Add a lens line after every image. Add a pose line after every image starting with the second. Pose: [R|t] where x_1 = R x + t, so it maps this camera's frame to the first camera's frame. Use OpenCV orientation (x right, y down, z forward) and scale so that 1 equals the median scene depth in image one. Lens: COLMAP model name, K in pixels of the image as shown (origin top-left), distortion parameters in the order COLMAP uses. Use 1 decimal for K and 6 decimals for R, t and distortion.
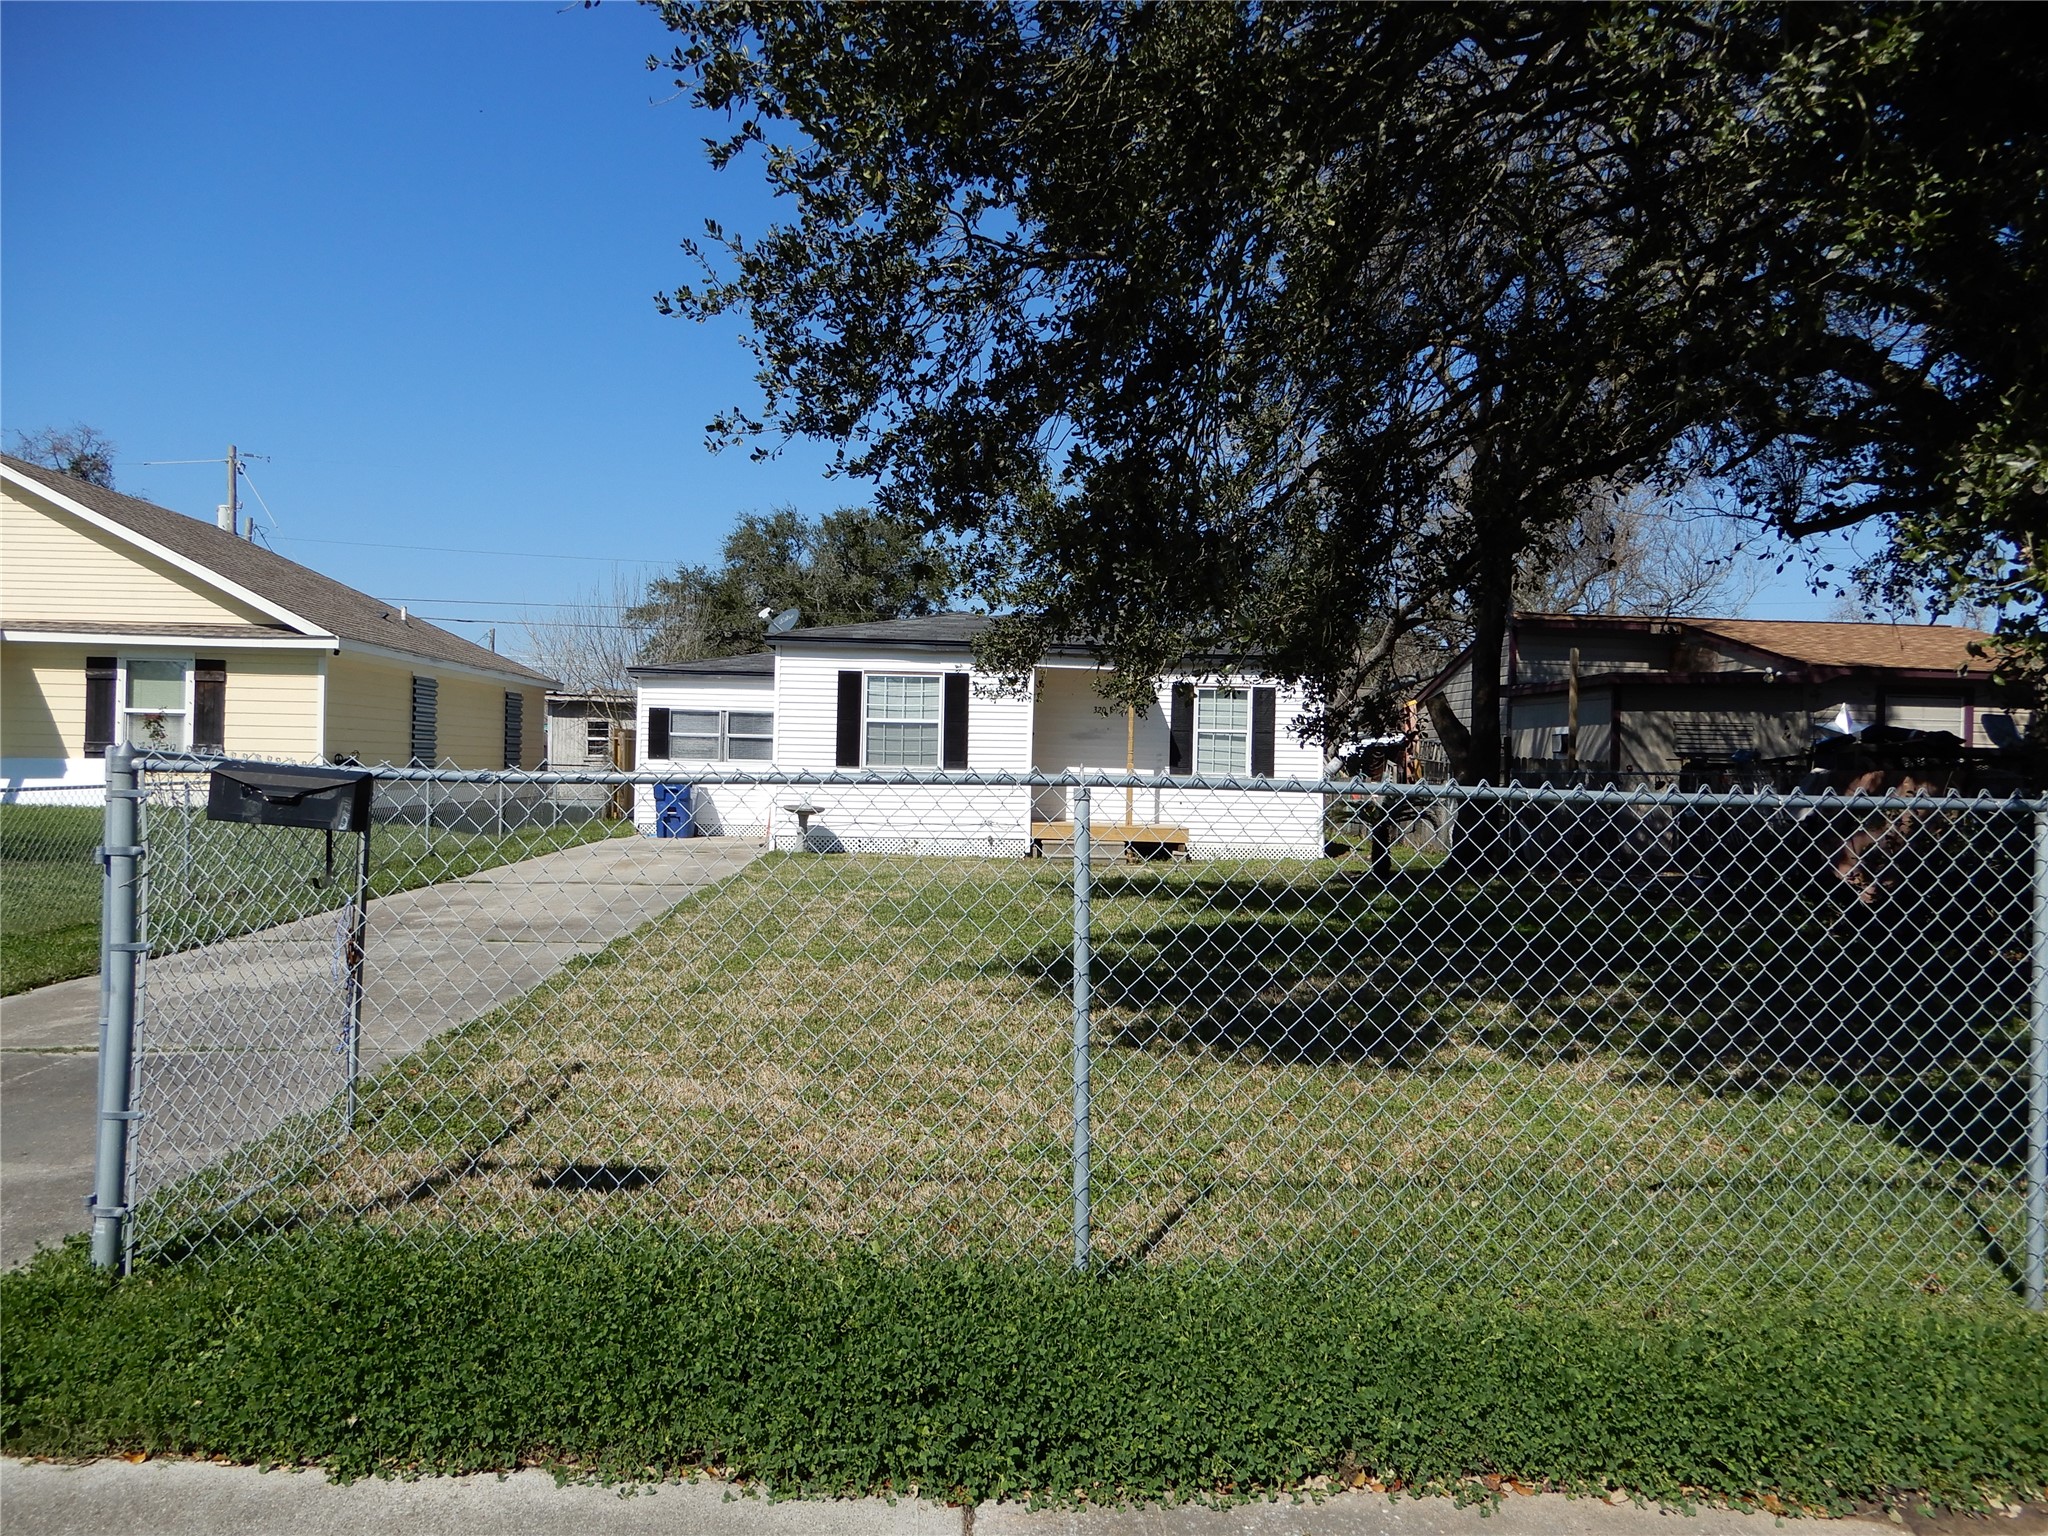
lens RADIAL K [[1477.6, 0, 1020.3], [0, 1477.6, 771.4], [0, 0, 1]] dist [-0.000354, 0.011415]
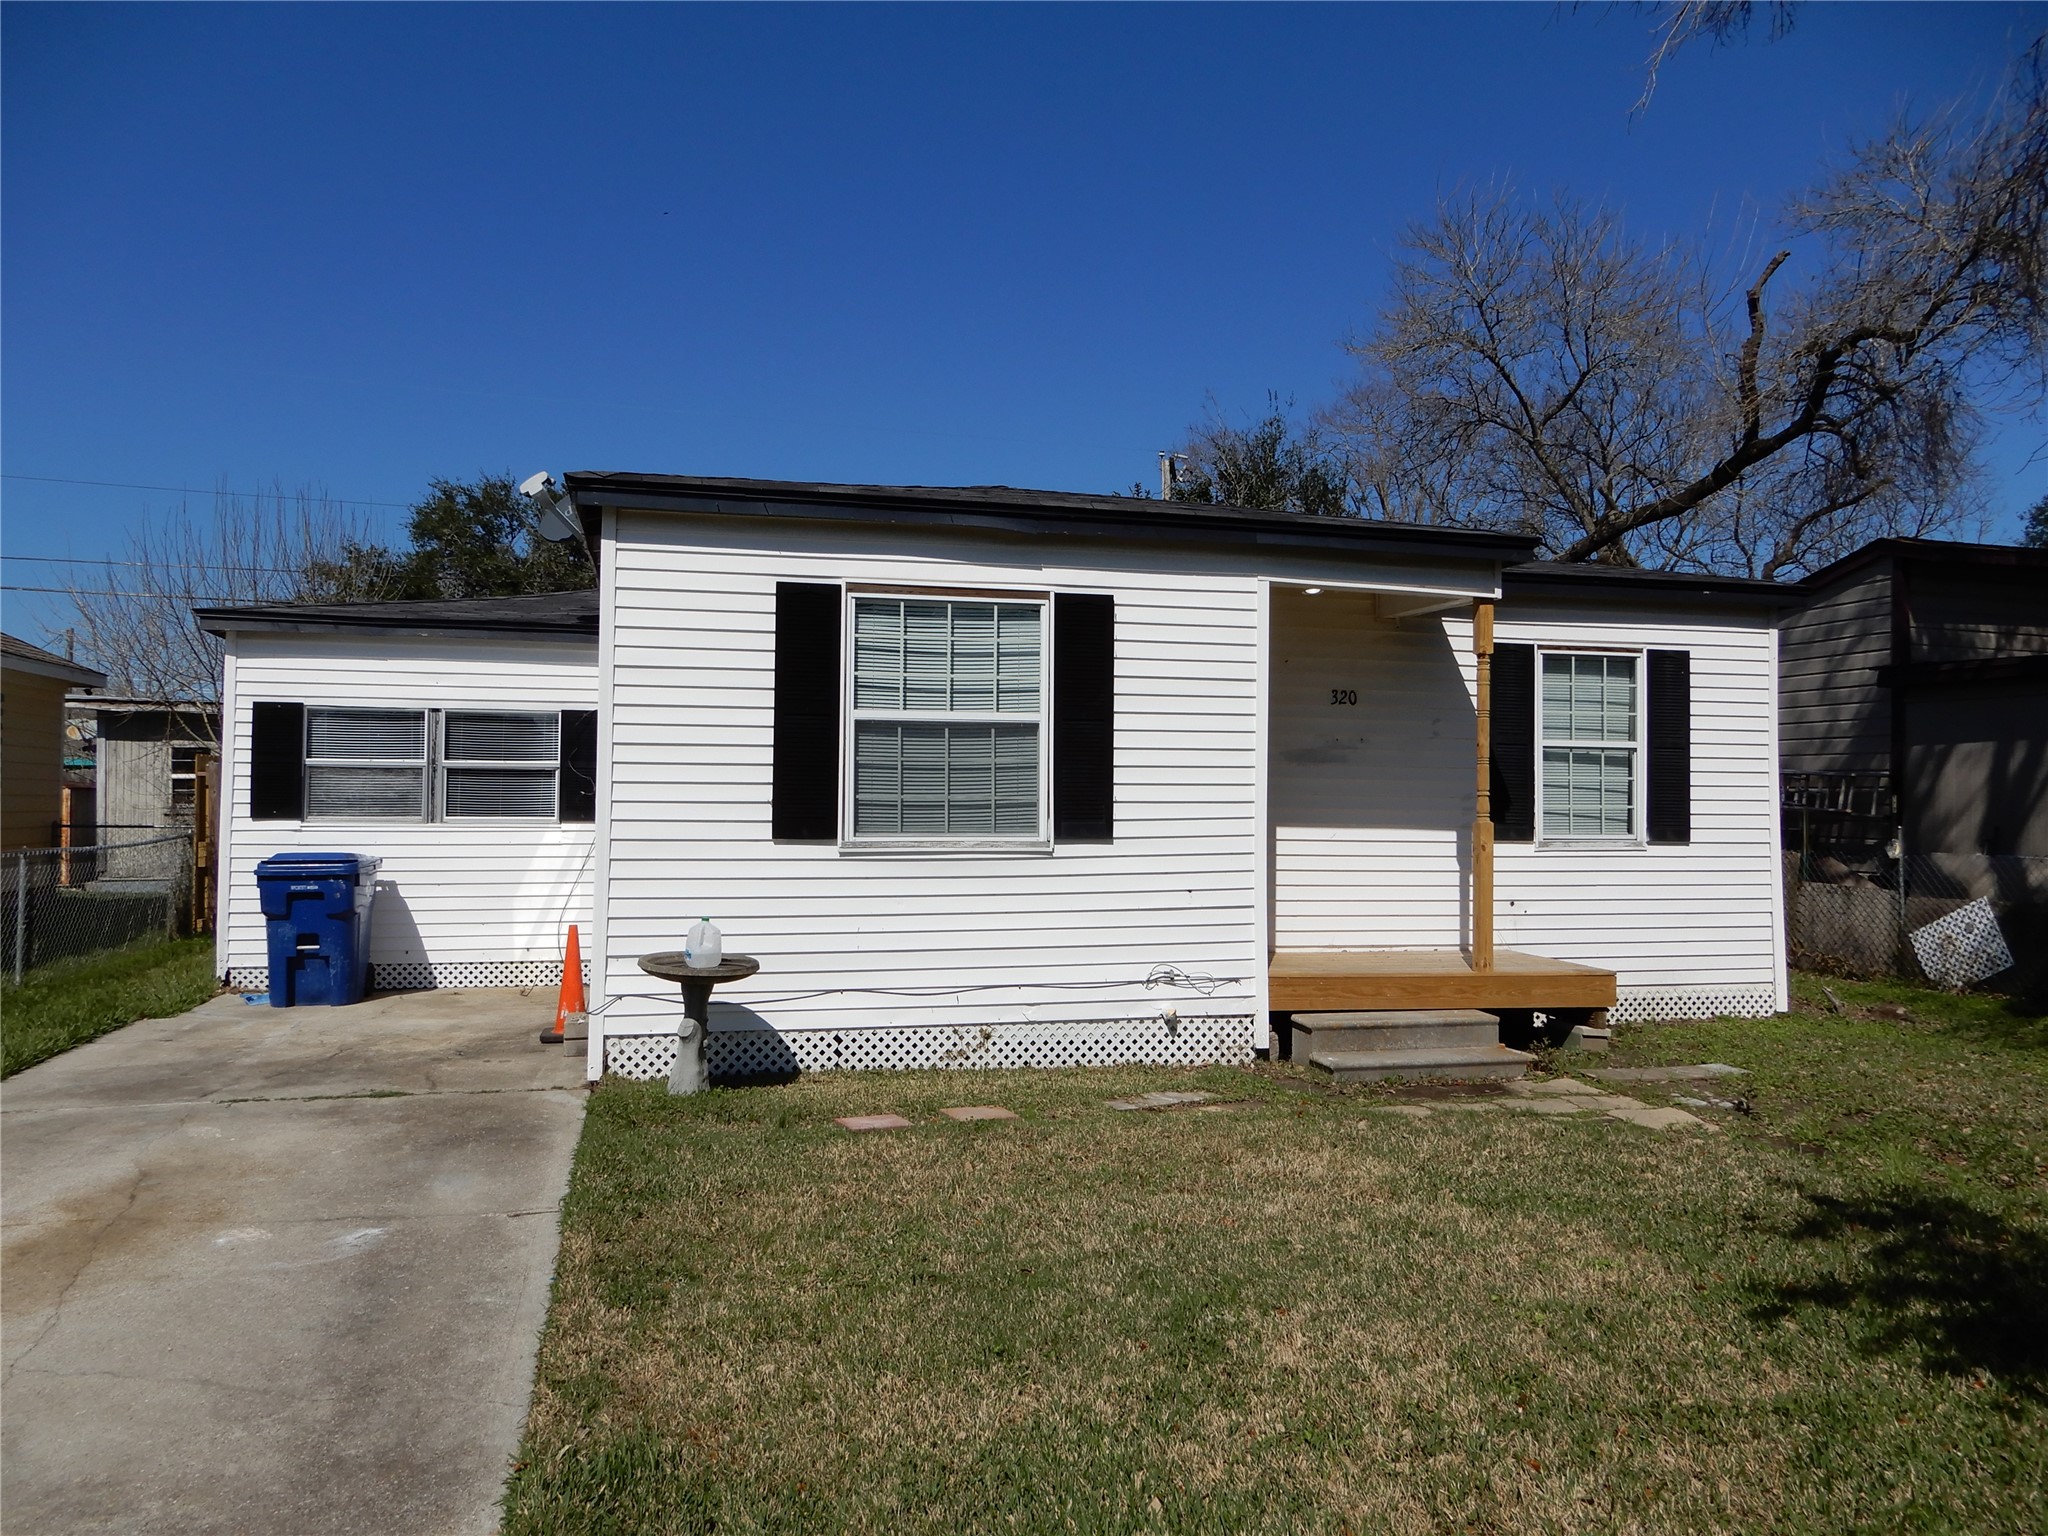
lens RADIAL K [[1477.6, 0, 1031.6], [0, 1477.6, 754.9], [0, 0, 1]] dist [-0.000354, 0.011415]
pose [[0.979113, -0.005035, 0.203255, -0.127825], [0.012444, 0.999303, -0.035191, -0.010190], [-0.202937, 0.036985, 0.978493, 0.585010]]
